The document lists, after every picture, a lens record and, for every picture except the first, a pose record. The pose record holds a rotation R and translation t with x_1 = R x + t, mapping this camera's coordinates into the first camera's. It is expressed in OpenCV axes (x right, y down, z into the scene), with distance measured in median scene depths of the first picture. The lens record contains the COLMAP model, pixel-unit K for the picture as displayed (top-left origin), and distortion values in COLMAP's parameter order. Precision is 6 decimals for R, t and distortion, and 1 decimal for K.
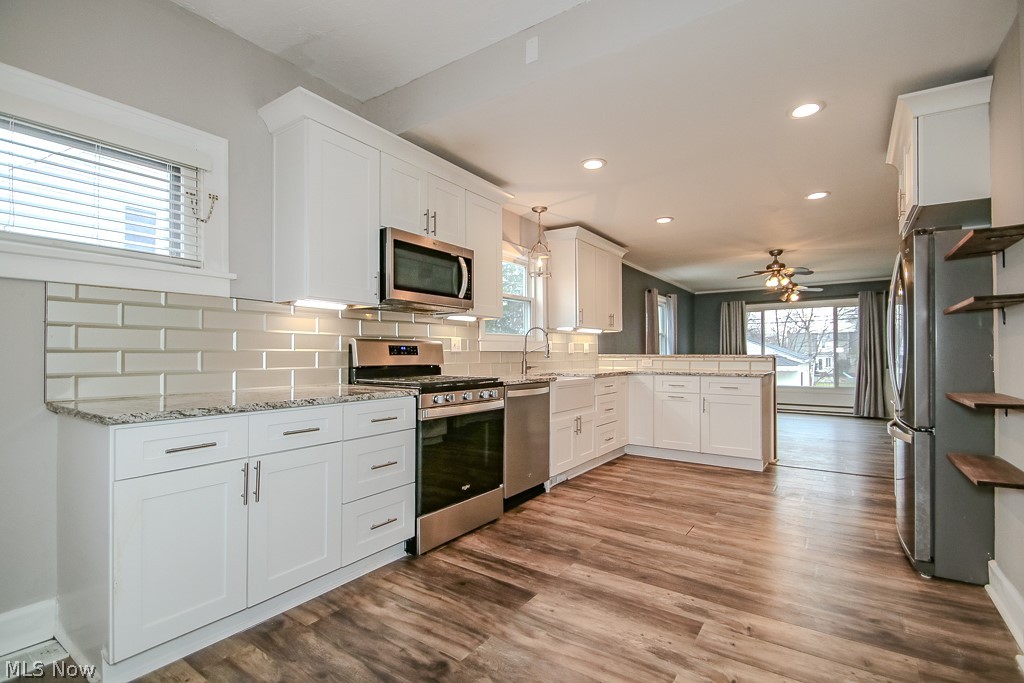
lens RADIAL K [[476.1, 0, 514.8], [0, 476.1, 340.6], [0, 0, 1]] dist [0.004203, -0.004714]
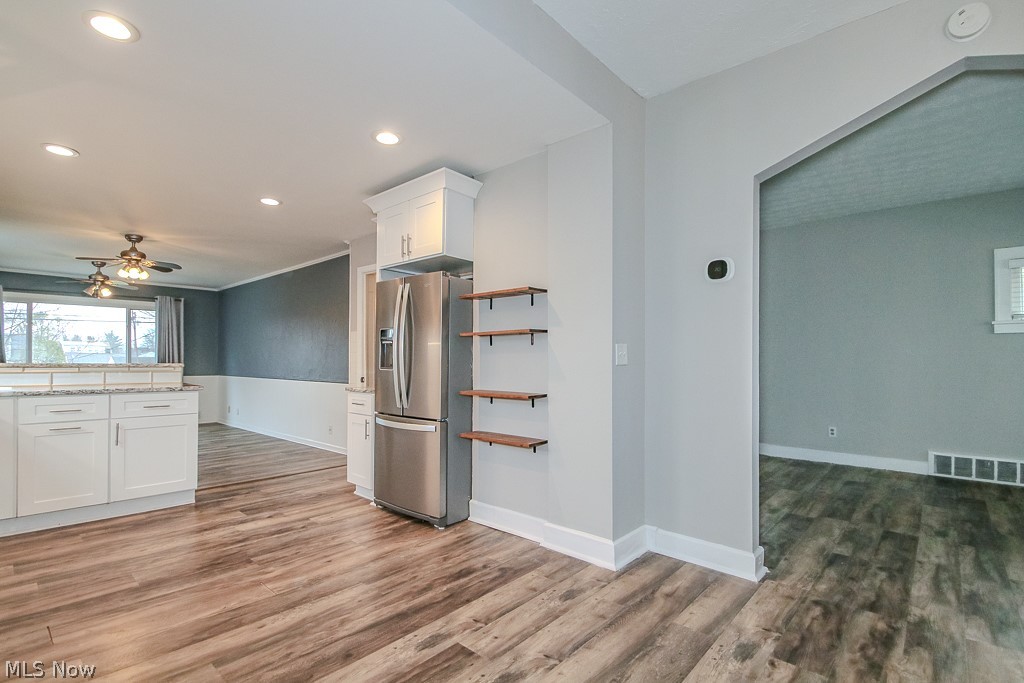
lens RADIAL K [[476.1, 0, 510.0], [0, 476.1, 351.4], [0, 0, 1]] dist [0.004203, -0.004714]
pose [[0.123576, 0.023247, 0.992063, -0.235240], [-0.033491, 0.999254, -0.019244, 0.005737], [-0.991770, -0.030847, 0.124262, 0.327515]]
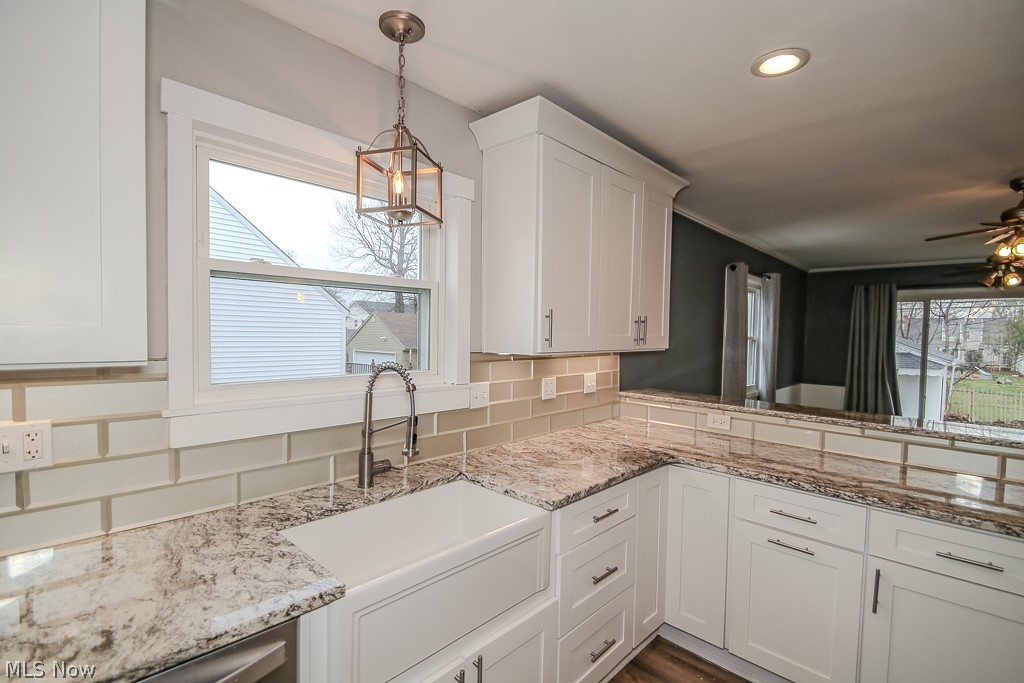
lens RADIAL K [[476.1, 0, 512.6], [0, 476.1, 342.4], [0, 0, 1]] dist [0.004203, -0.004714]
pose [[0.987399, 0.026163, -0.156072, 0.177444], [-0.018136, 0.998449, 0.052632, -0.061161], [0.157207, -0.049139, 0.986342, 0.608390]]
